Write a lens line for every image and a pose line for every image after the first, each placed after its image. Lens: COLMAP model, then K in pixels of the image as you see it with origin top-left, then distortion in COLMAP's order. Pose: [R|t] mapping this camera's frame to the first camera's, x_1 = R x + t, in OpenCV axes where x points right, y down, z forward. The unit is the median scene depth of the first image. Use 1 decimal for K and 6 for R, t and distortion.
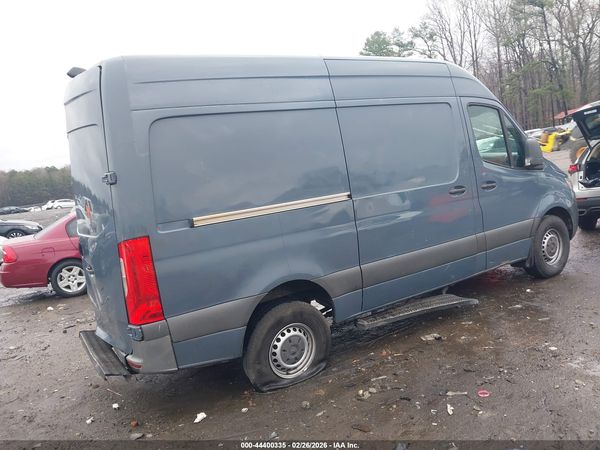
lens RADIAL K [[462.1, 0, 302.4], [0, 462.1, 220.7], [0, 0, 1]] dist [0.048221, -0.044705]
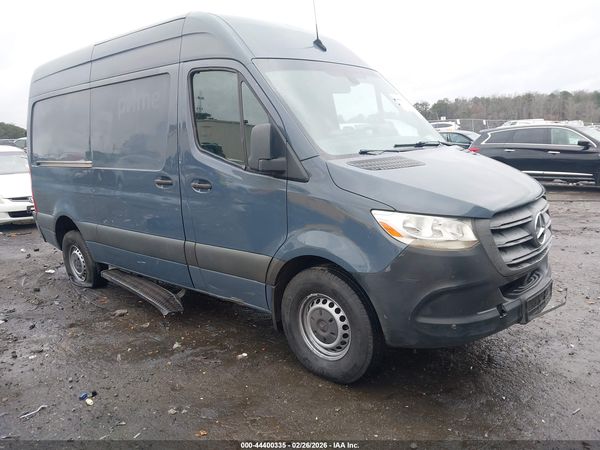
lens RADIAL K [[462.1, 0, 300.6], [0, 462.1, 223.9], [0, 0, 1]] dist [0.048221, -0.044705]
pose [[0.286344, 0.275505, -0.917662, 1.420805], [-0.110380, 0.960875, 0.254037, -0.275166], [0.951748, 0.028550, 0.305551, 1.161518]]
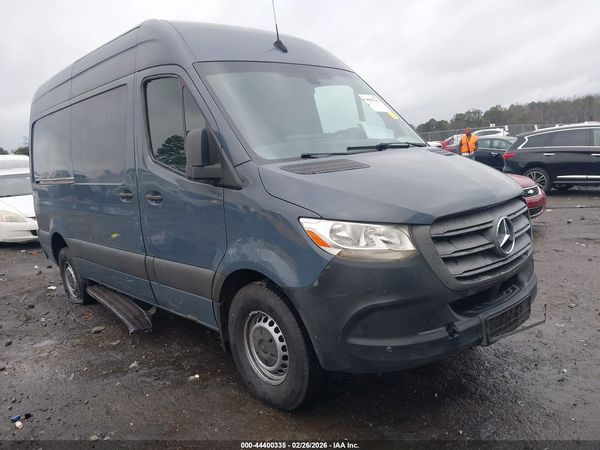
lens RADIAL K [[462.1, 0, 299.1], [0, 462.1, 226.4], [0, 0, 1]] dist [0.048221, -0.044705]
pose [[0.189798, 0.247367, -0.950151, 1.406136], [-0.065034, 0.968783, 0.239227, -0.269285], [0.979667, 0.016388, 0.199960, 1.344761]]
